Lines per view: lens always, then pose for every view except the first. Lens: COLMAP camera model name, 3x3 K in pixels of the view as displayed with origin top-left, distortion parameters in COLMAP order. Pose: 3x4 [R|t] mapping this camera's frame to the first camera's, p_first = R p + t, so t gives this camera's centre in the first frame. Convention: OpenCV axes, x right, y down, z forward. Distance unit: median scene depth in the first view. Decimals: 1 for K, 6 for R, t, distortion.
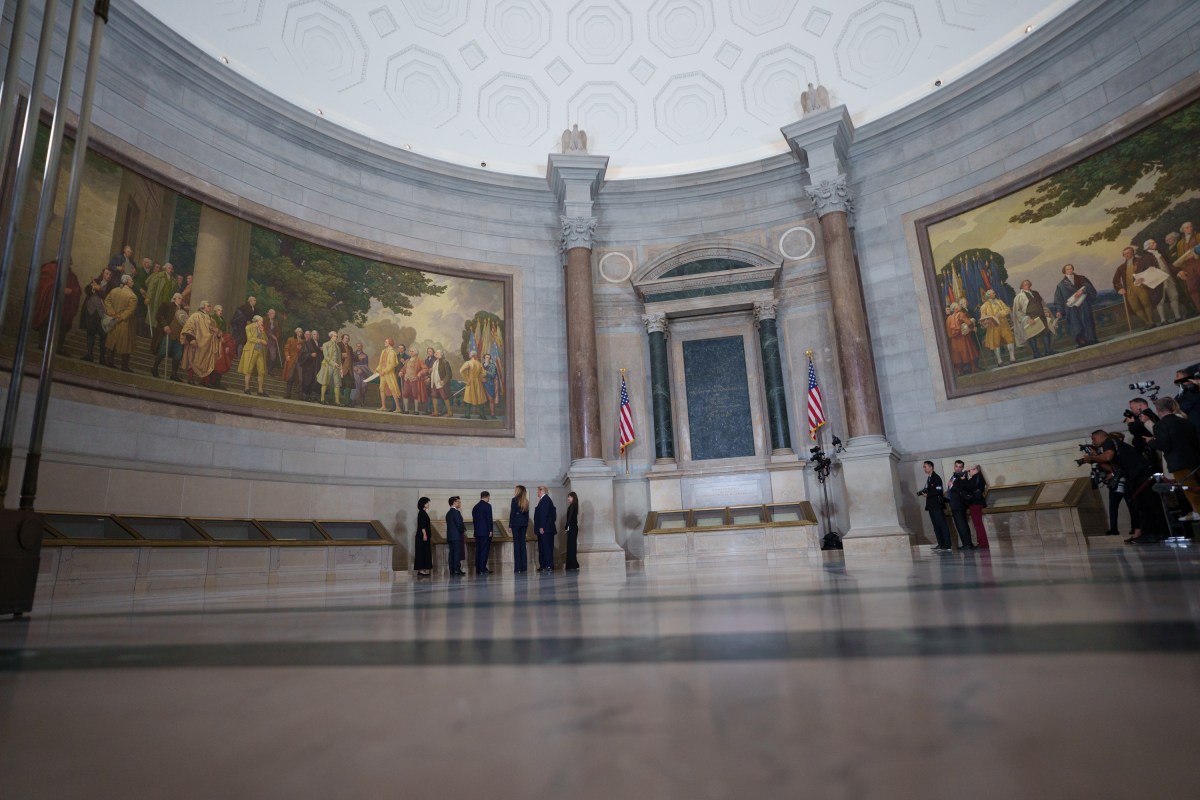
lens RADIAL K [[715.9, 0, 600.0], [0, 715.9, 400.0], [0, 0, 1]] dist [-0.059440, 0.055150]
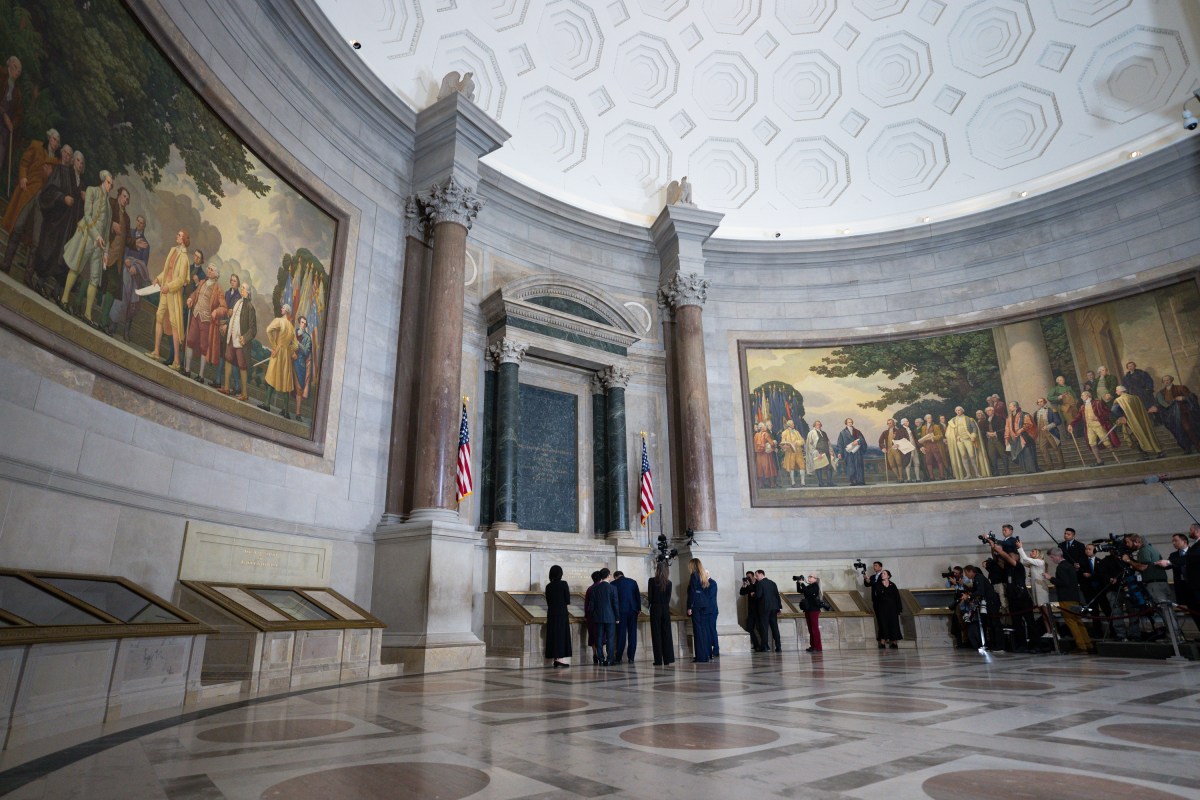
lens RADIAL K [[715.9, 0, 600.0], [0, 715.9, 400.0], [0, 0, 1]] dist [-0.059440, 0.055150]
pose [[0.625898, 0.258355, 0.735870, -0.502093], [-0.191046, 0.965581, -0.176509, 0.076972], [-0.756143, -0.030108, 0.653713, 0.452370]]
